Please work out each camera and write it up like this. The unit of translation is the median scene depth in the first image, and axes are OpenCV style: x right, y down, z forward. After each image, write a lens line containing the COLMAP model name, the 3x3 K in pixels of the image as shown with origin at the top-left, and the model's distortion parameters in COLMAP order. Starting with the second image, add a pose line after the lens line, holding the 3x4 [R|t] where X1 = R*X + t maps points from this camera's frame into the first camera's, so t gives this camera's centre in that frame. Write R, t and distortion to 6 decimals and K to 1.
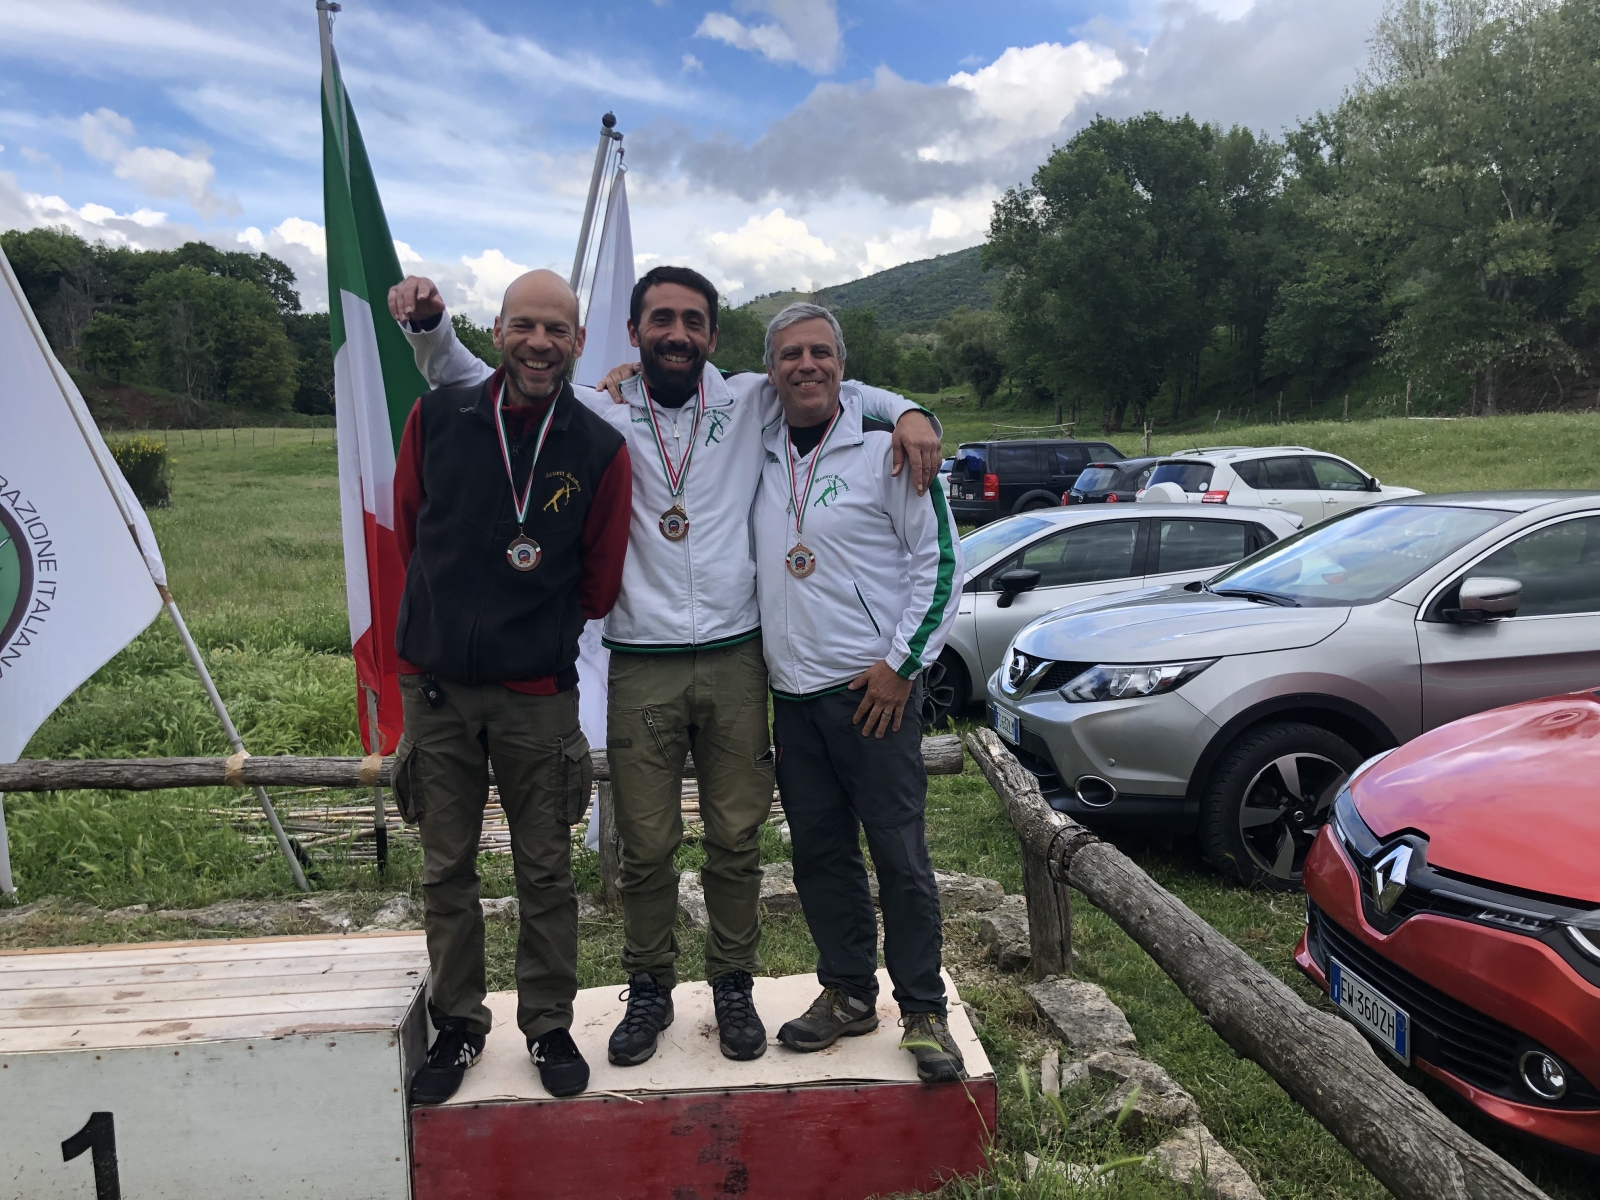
lens RADIAL K [[1313.9, 0, 790.2], [0, 1313.9, 588.1], [0, 0, 1]] dist [0.015476, 0.006831]
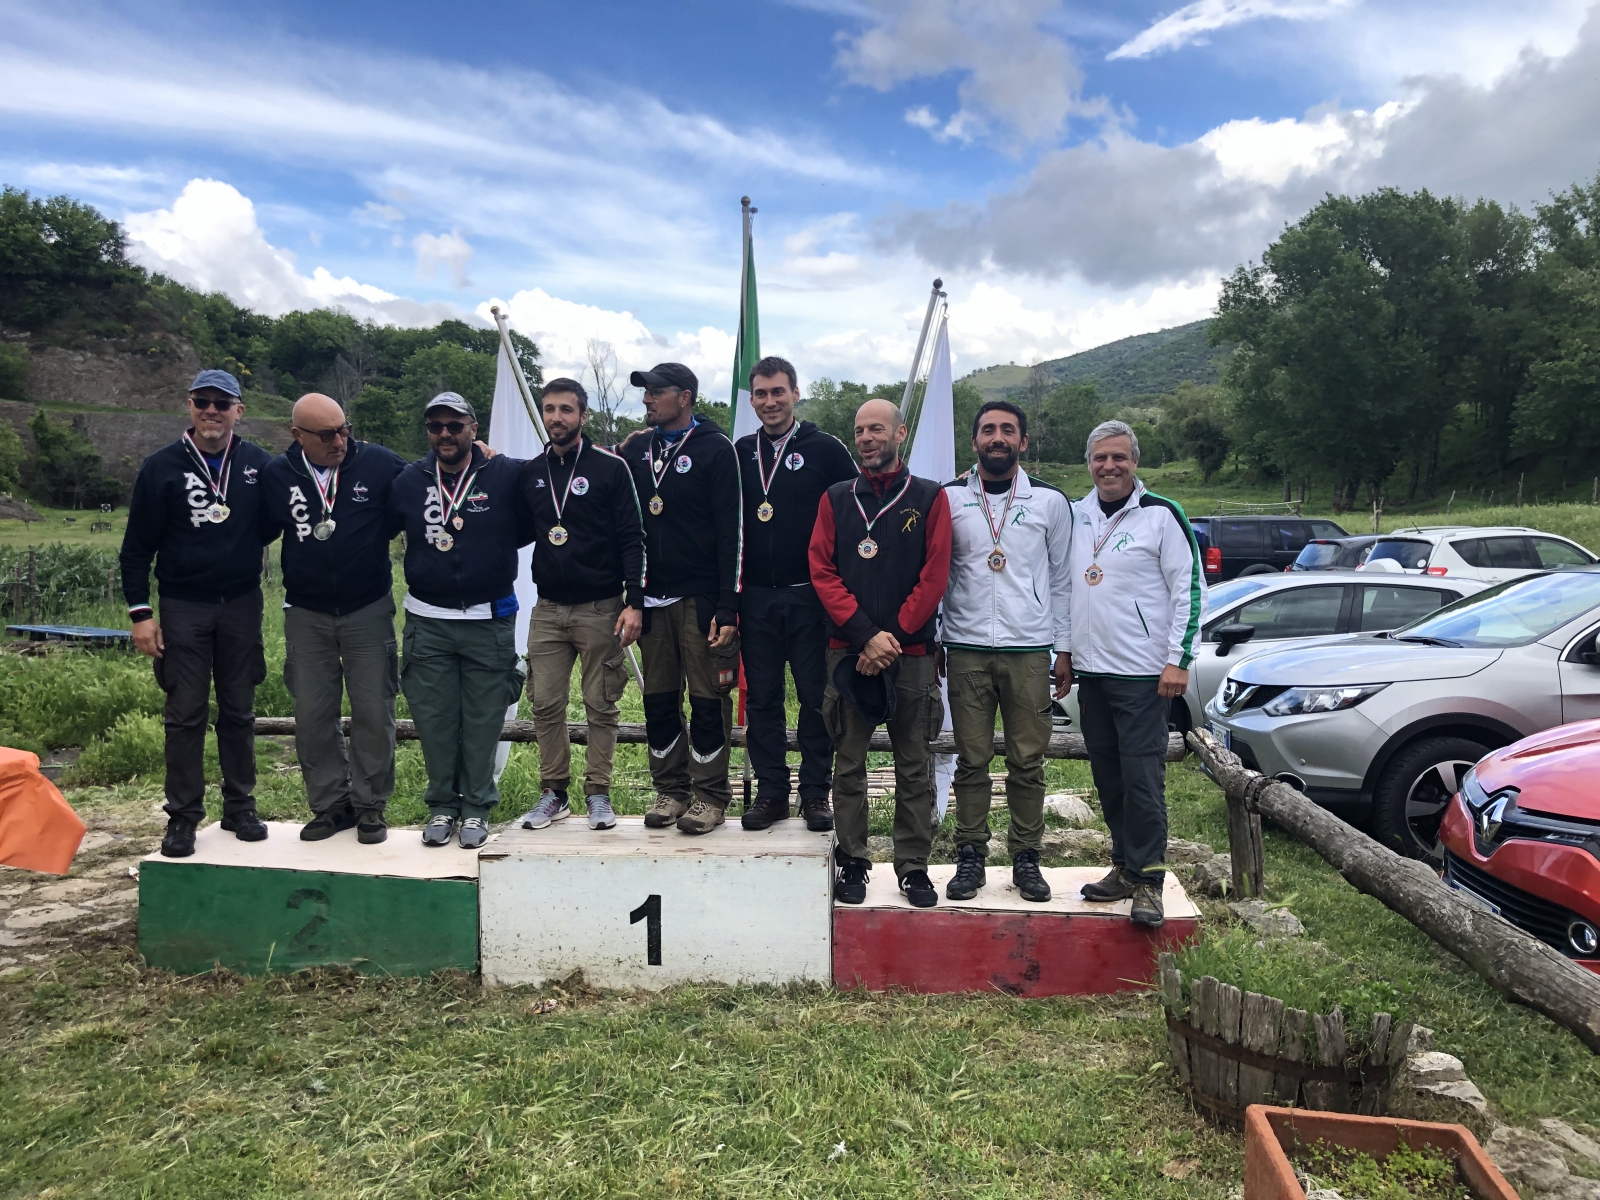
lens RADIAL K [[1323.6, 0, 801.4], [0, 1323.6, 581.7], [0, 0, 1]] dist [-0.008588, 0.060428]
pose [[0.988256, 0.026536, -0.150487, -0.015842], [-0.035363, 0.997788, -0.056289, 0.014745], [0.148661, 0.060950, 0.987008, -0.114105]]
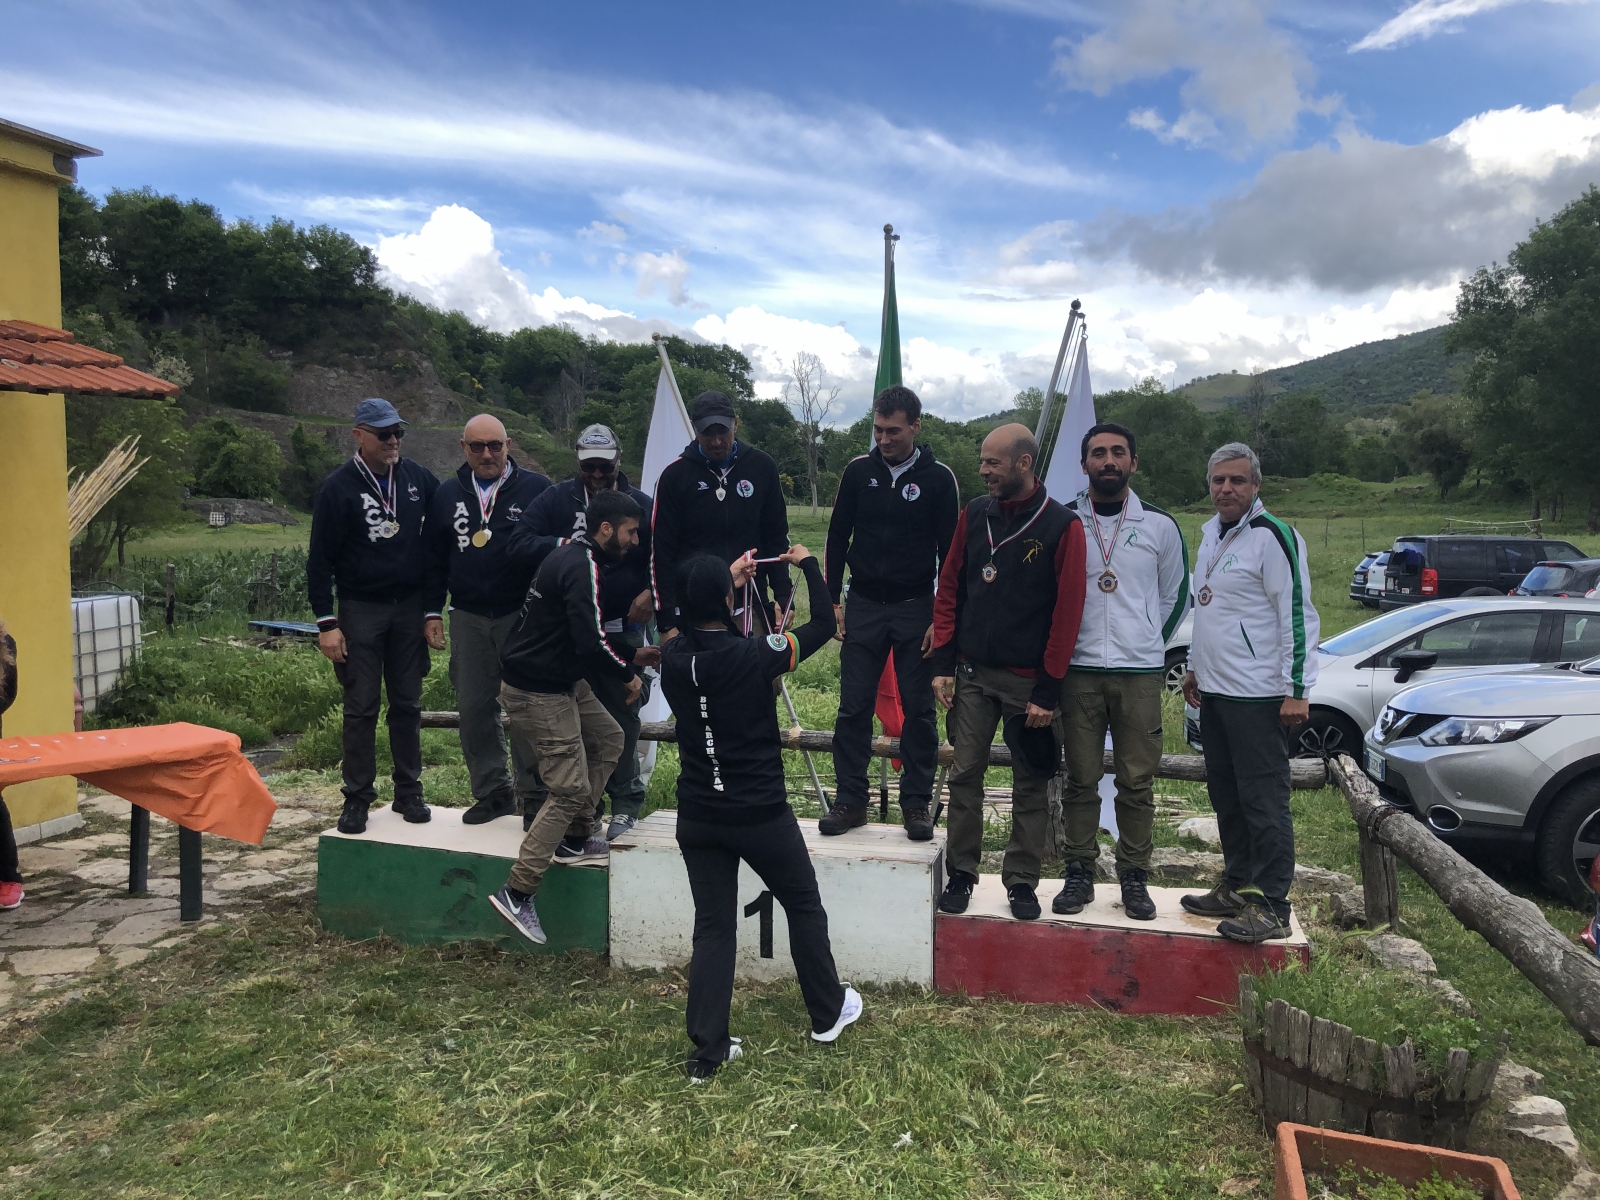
lens RADIAL K [[1320.2, 0, 796.4], [0, 1320.2, 581.5], [0, 0, 1]] dist [0.008895, 0.024213]
pose [[0.951163, 0.043330, -0.305634, 0.007541], [-0.063652, 0.996352, -0.056838, 0.013460], [0.302056, 0.073516, 0.950451, -0.123021]]
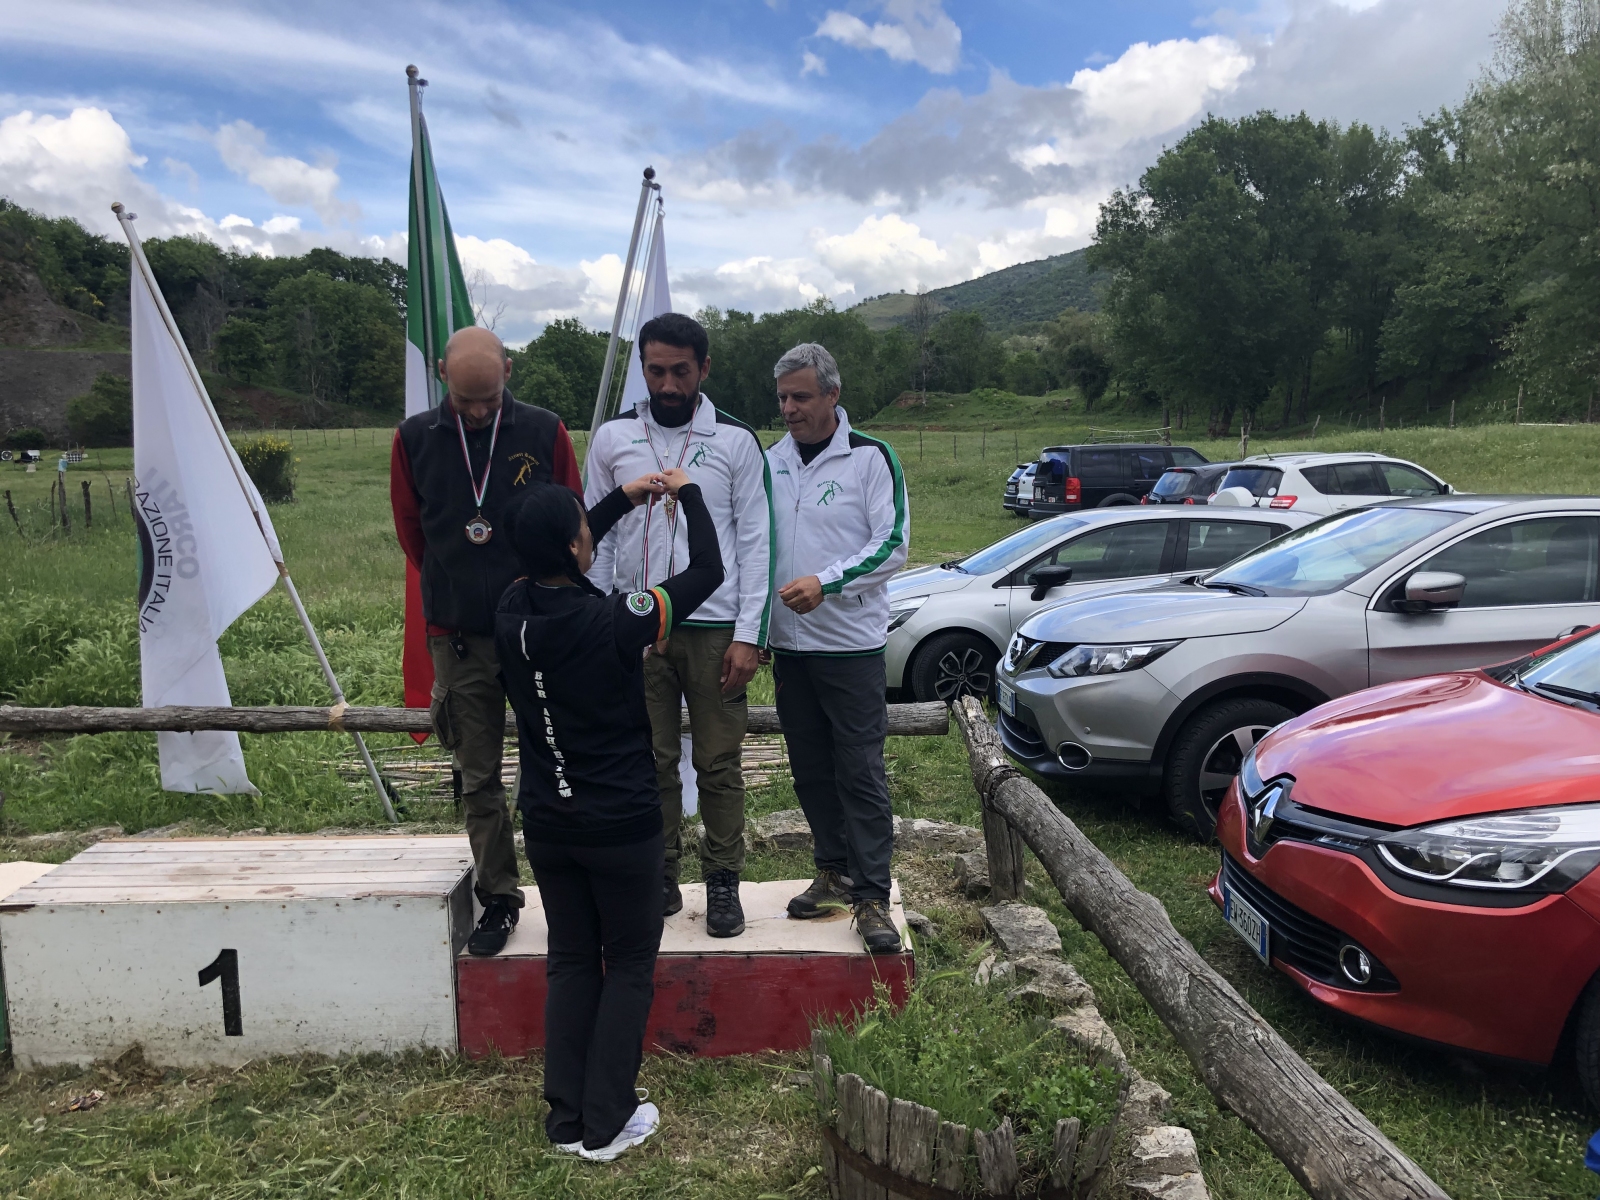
lens RADIAL K [[1315.3, 0, 793.6], [0, 1315.3, 594.4], [0, 0, 1]] dist [0.020210, -0.006738]
pose [[0.996900, 0.014816, -0.077273, 0.024415], [-0.014592, 0.999888, 0.003466, 0.004729], [0.077316, -0.002327, 0.997004, -0.047659]]
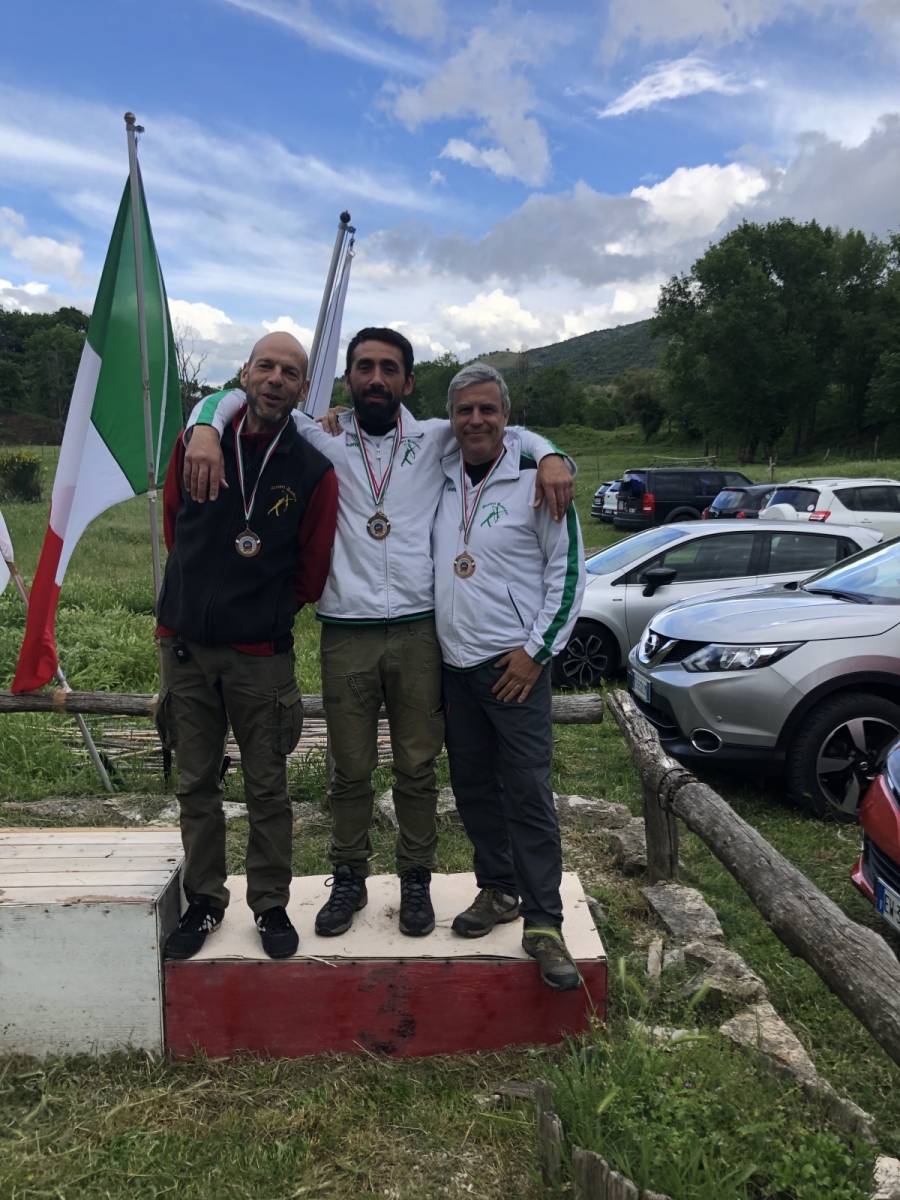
lens RADIAL K [[982.8, 0, 448.3], [0, 982.8, 592.5], [0, 0, 1]] dist [0.018589, 0.005899]
pose [[0.998266, 0.030378, -0.050419, 0.006798], [-0.029433, 0.999379, 0.019386, -0.001240], [0.050976, -0.017869, 0.998540, 0.004142]]
